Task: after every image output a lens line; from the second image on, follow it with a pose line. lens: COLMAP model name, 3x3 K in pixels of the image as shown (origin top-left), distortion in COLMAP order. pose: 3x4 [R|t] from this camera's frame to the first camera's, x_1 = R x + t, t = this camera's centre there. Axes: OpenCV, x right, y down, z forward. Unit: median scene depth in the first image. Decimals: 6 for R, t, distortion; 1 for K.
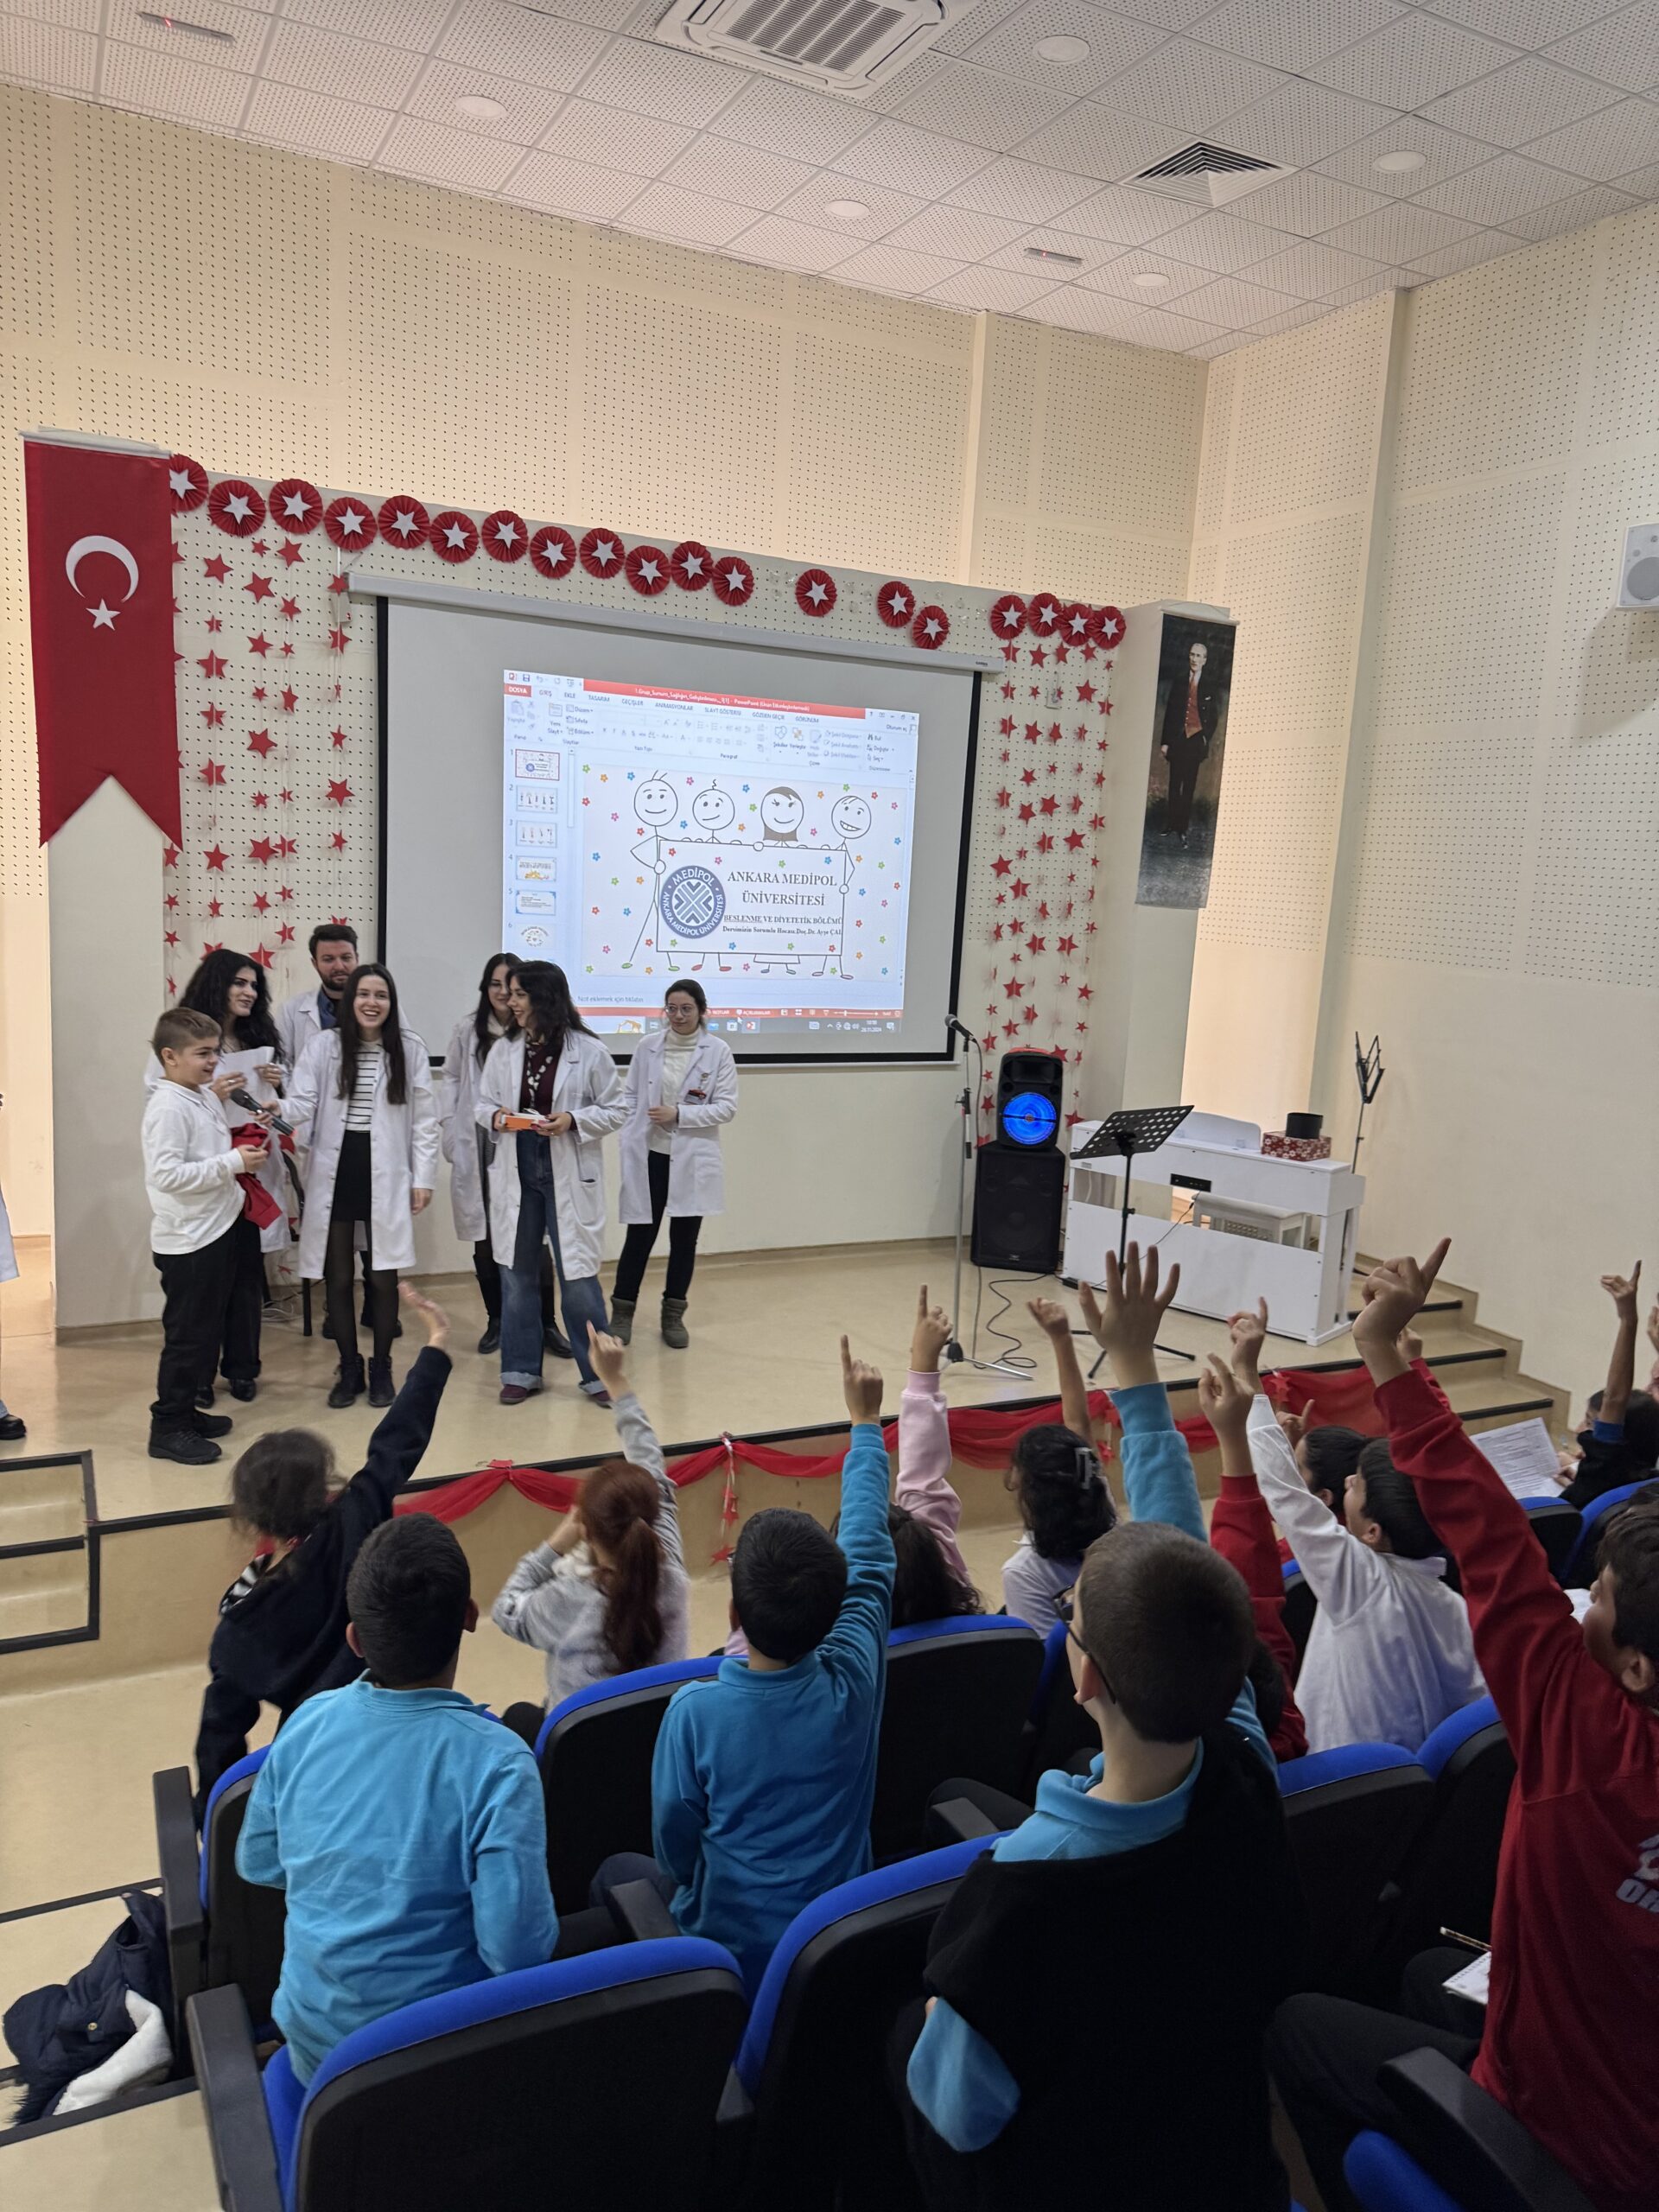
lens RADIAL K [[1560.1, 0, 799.7], [0, 1560.1, 1087.9], [0, 0, 1]] dist [0.084023, -0.000778]
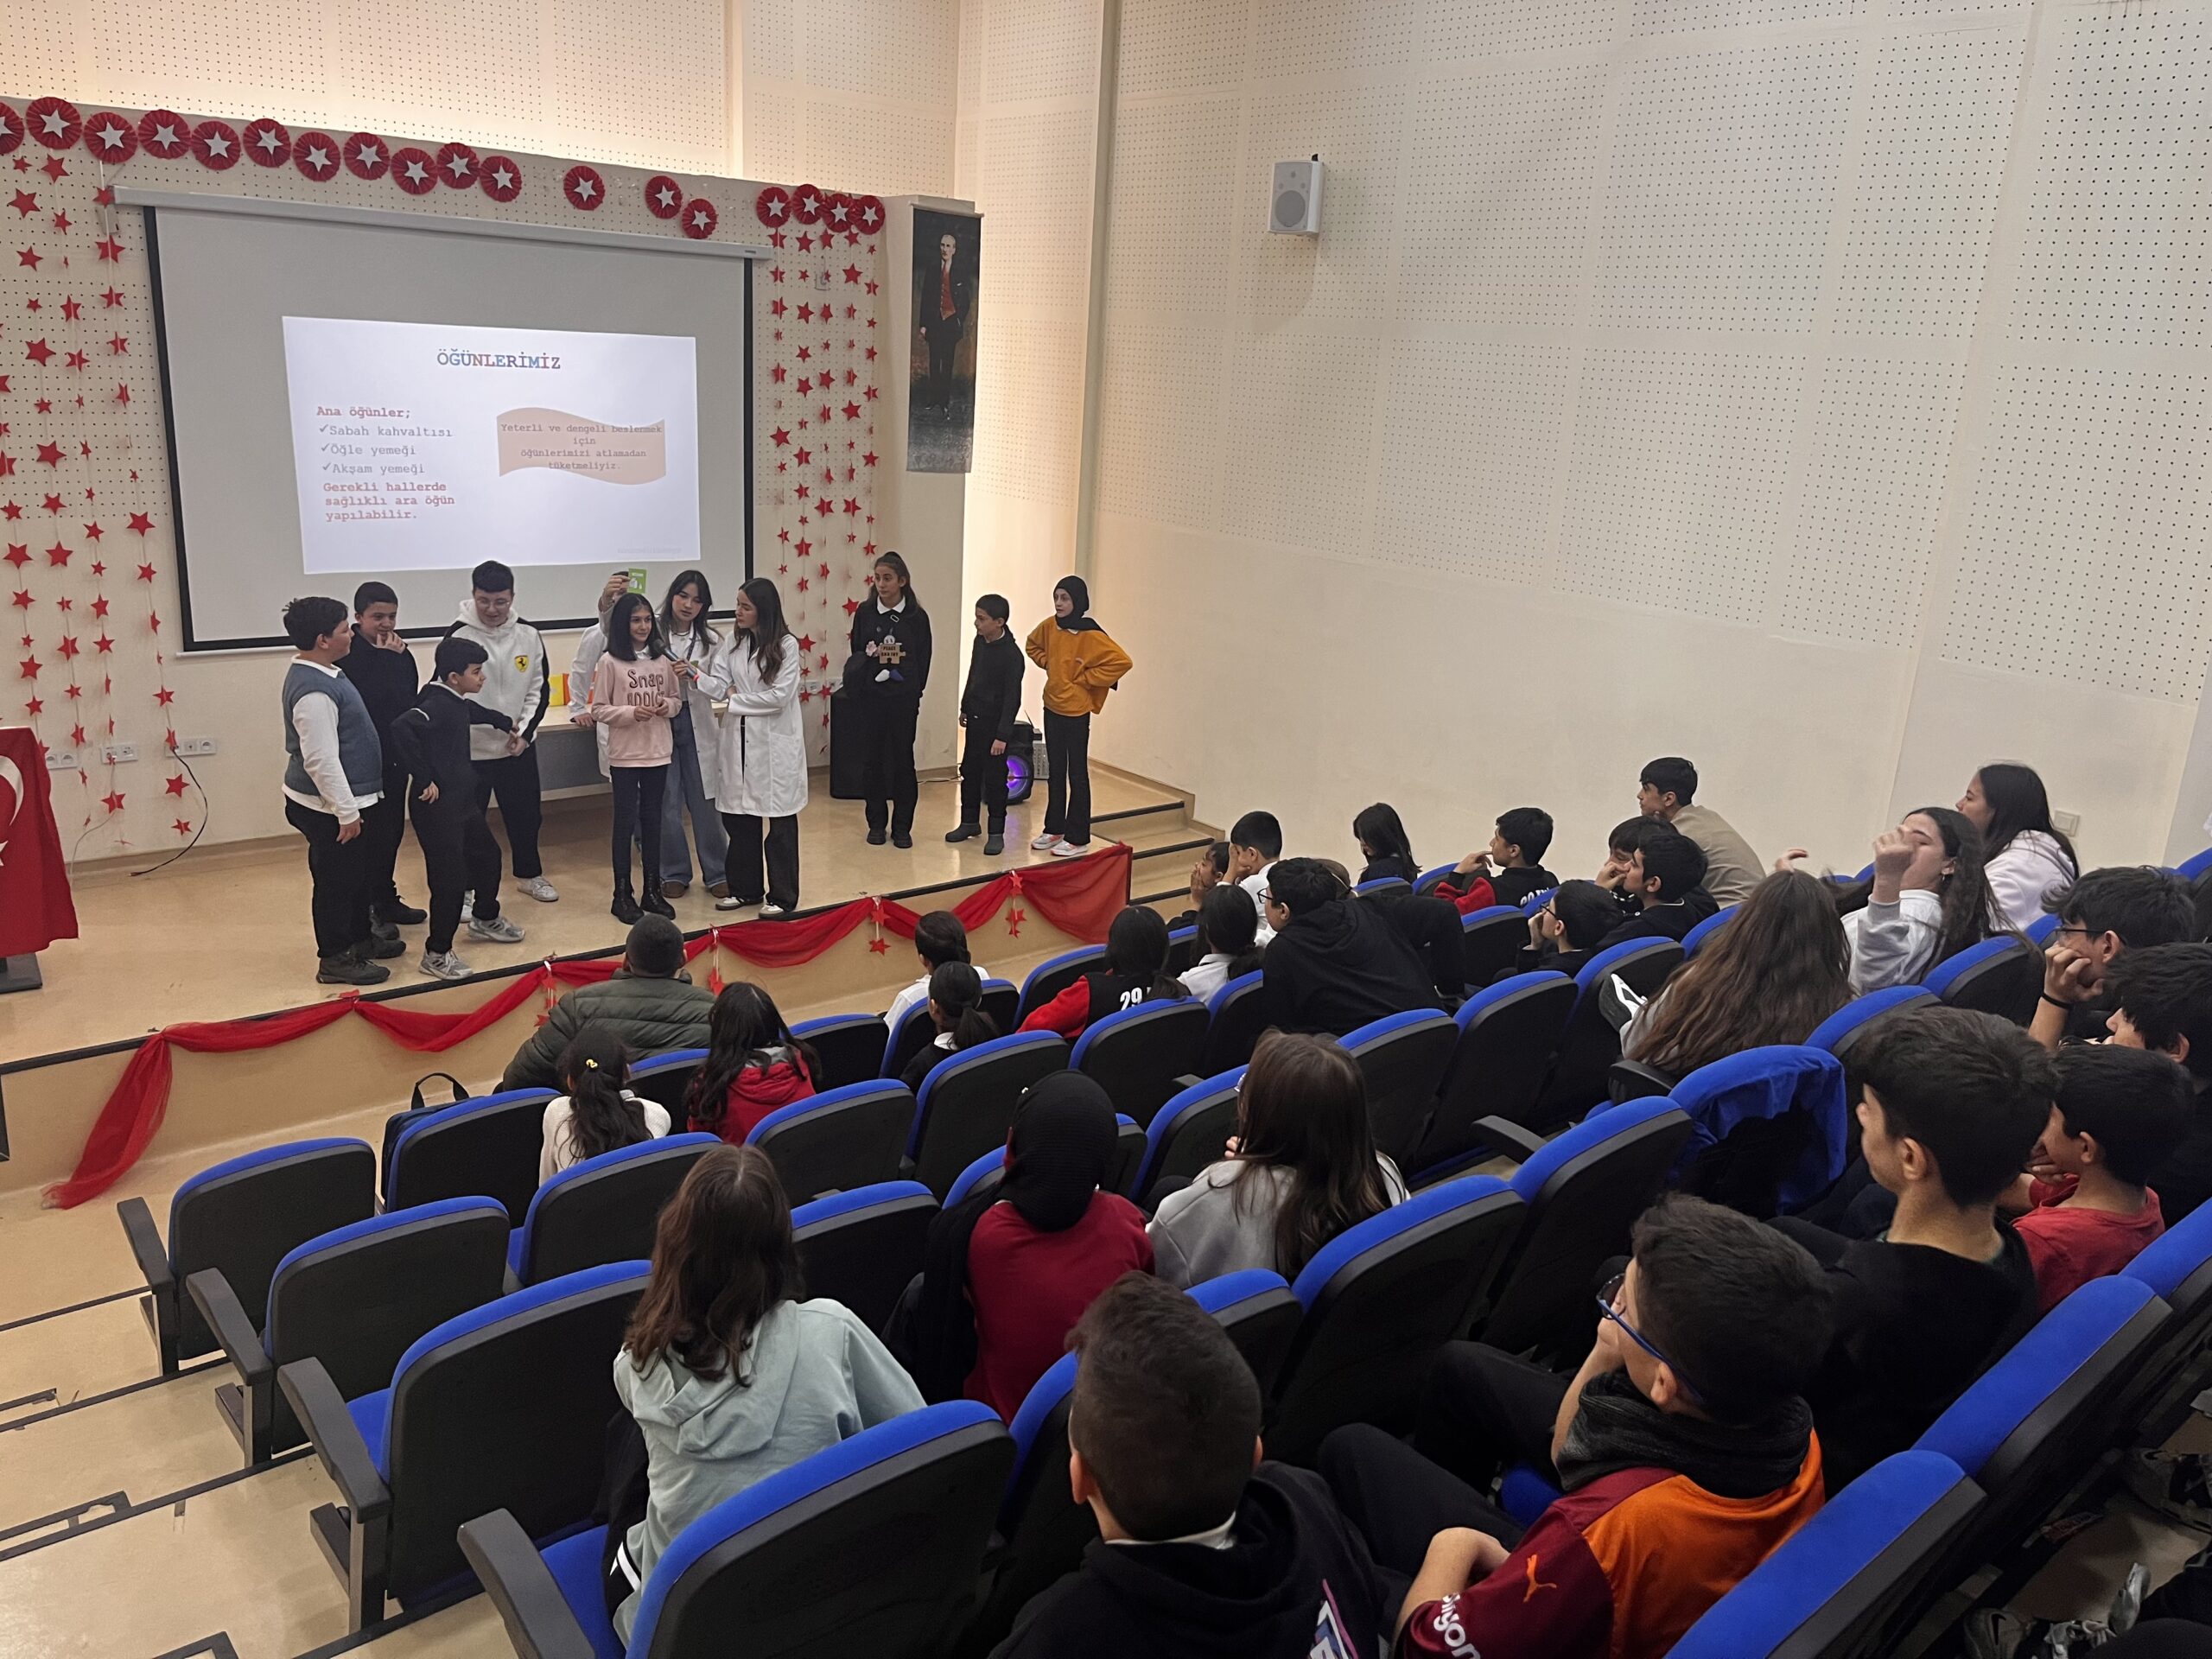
lens RADIAL K [[1707.2, 0, 1124.6], [0, 1707.2, 844.6], [0, 0, 1]] dist [0.012318, -0.039950]
pose [[0.968332, -0.067201, 0.240454, 0.055418], [0.029537, 0.987167, 0.156938, -0.042394], [-0.247914, -0.144865, 0.957890, -0.265852]]
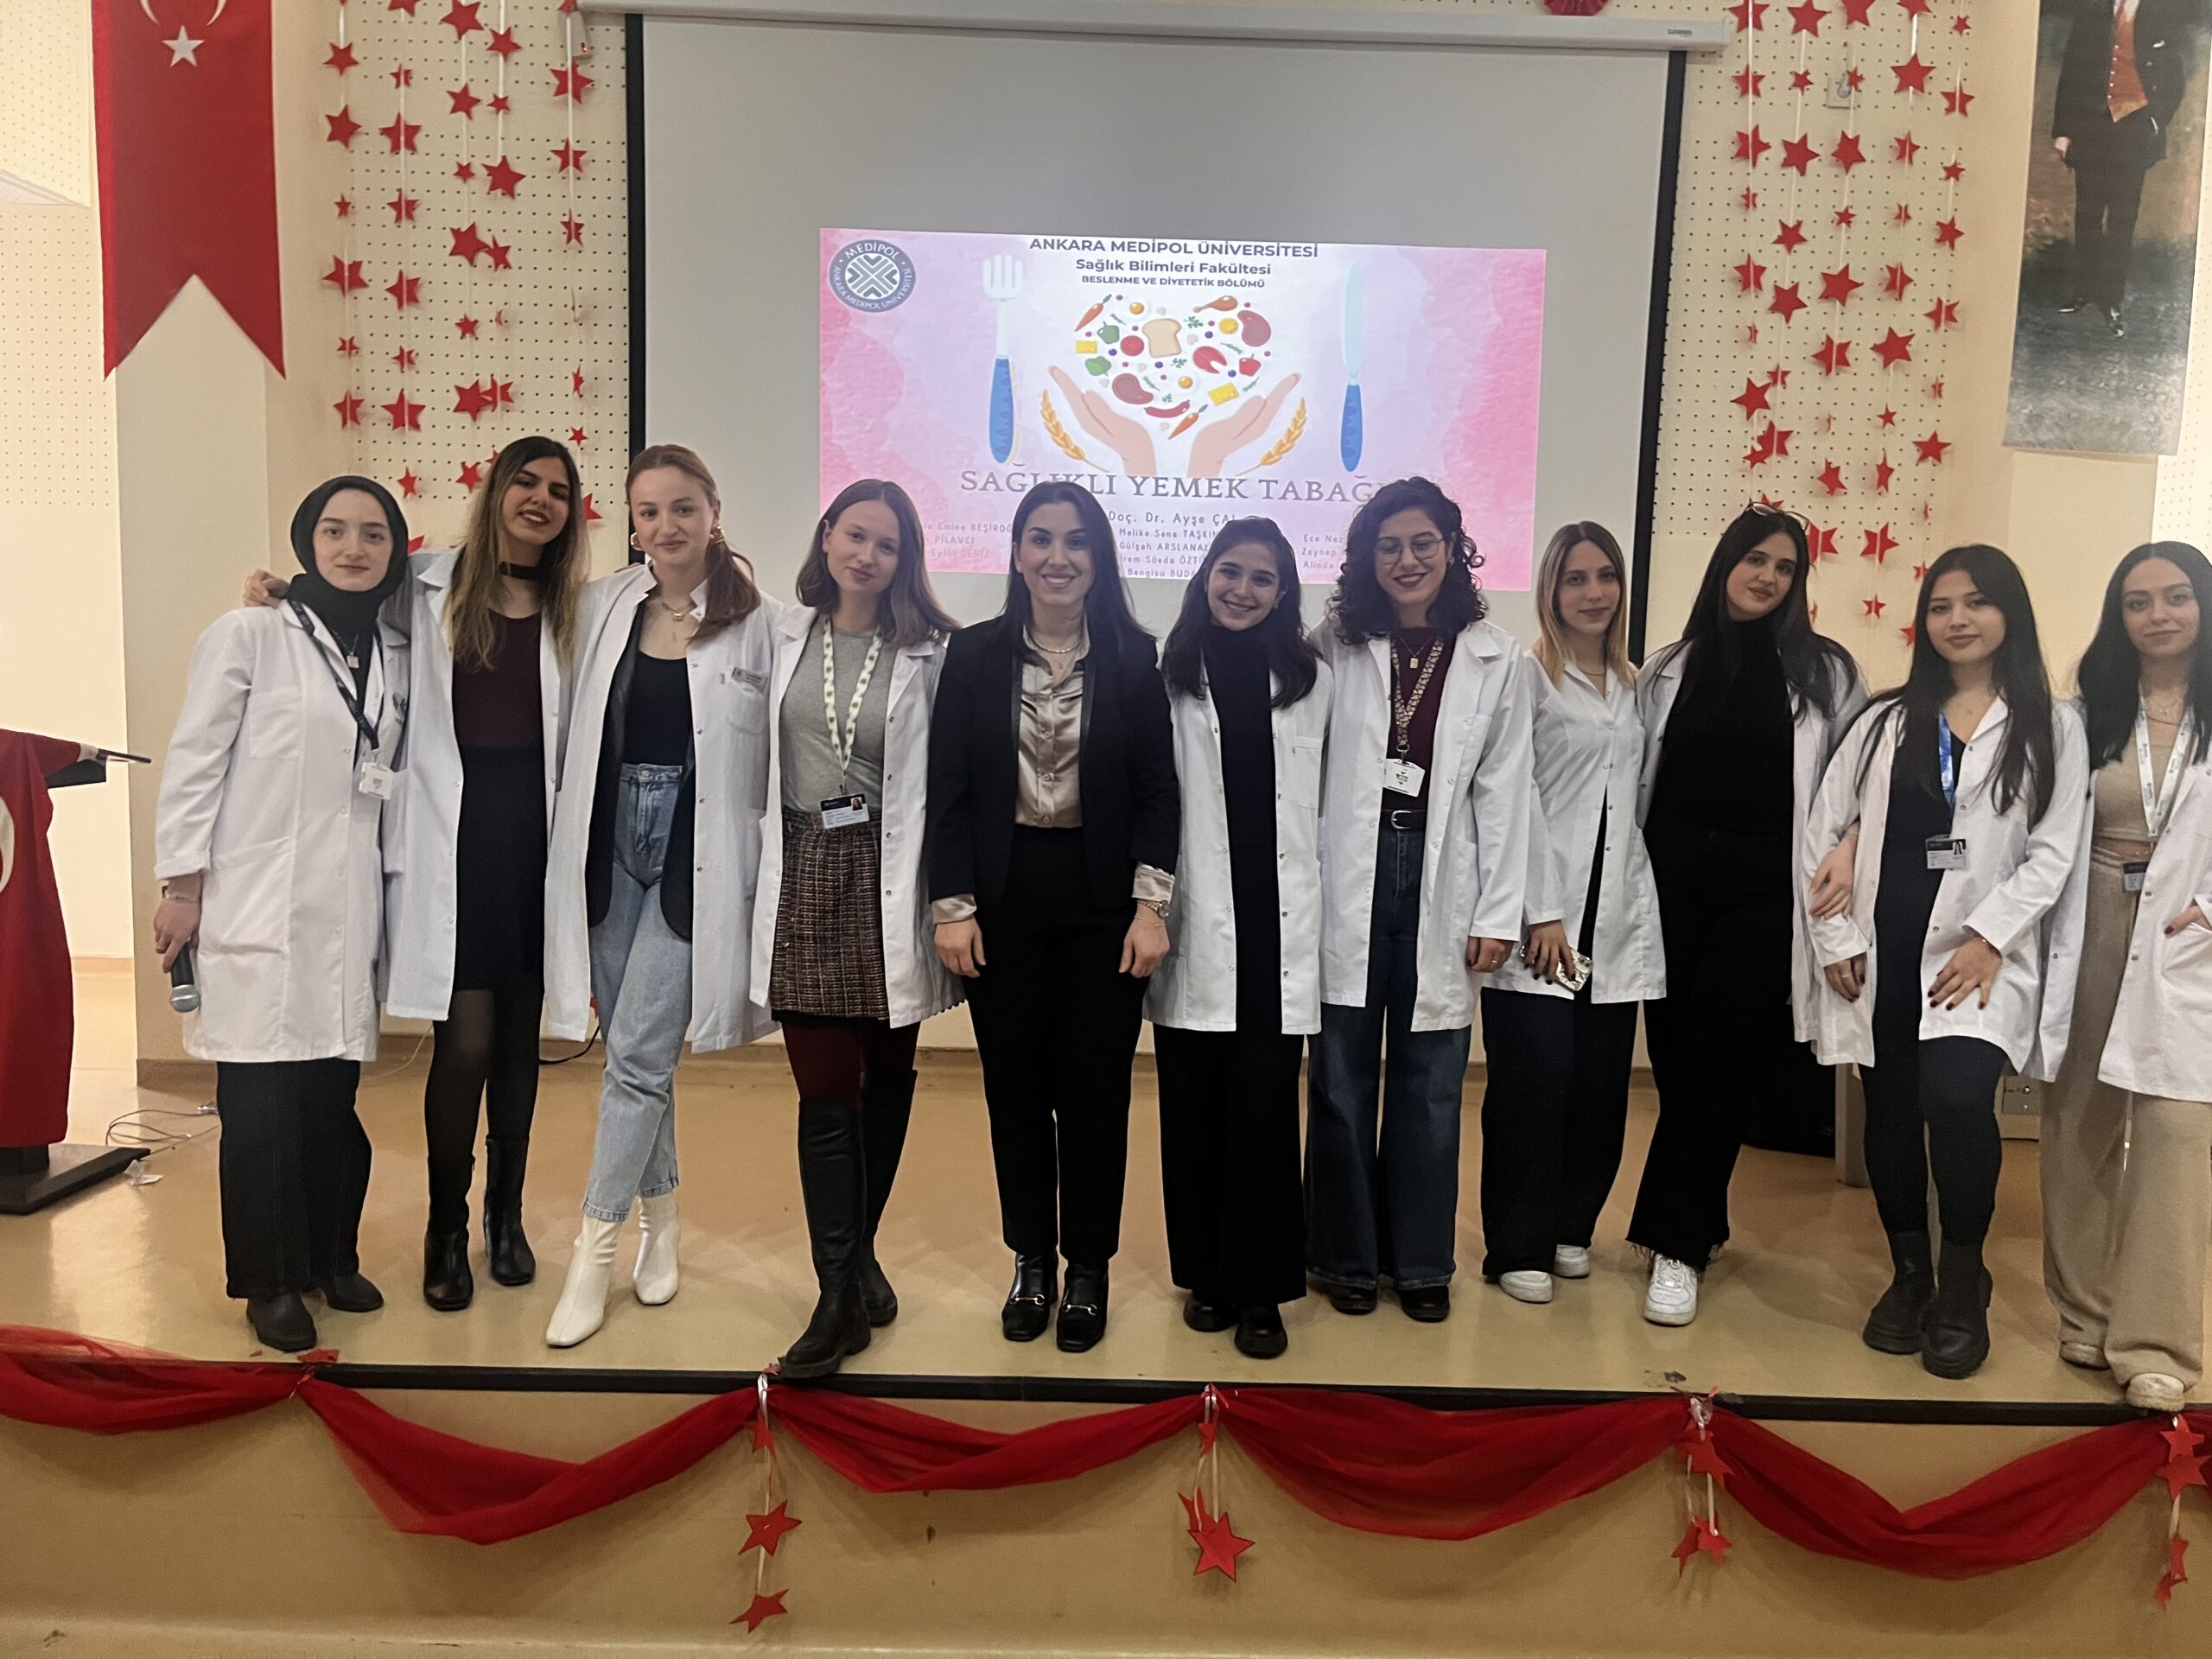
lens RADIAL K [[1707.2, 0, 1114.4], [0, 1707.2, 834.7], [0, 0, 1]] dist [0.012318, -0.039950]
pose [[0.901785, 0.019145, -0.431760, 0.204768], [-0.046052, 0.997587, -0.051952, 0.055582], [0.429724, 0.066733, 0.900491, 0.395254]]
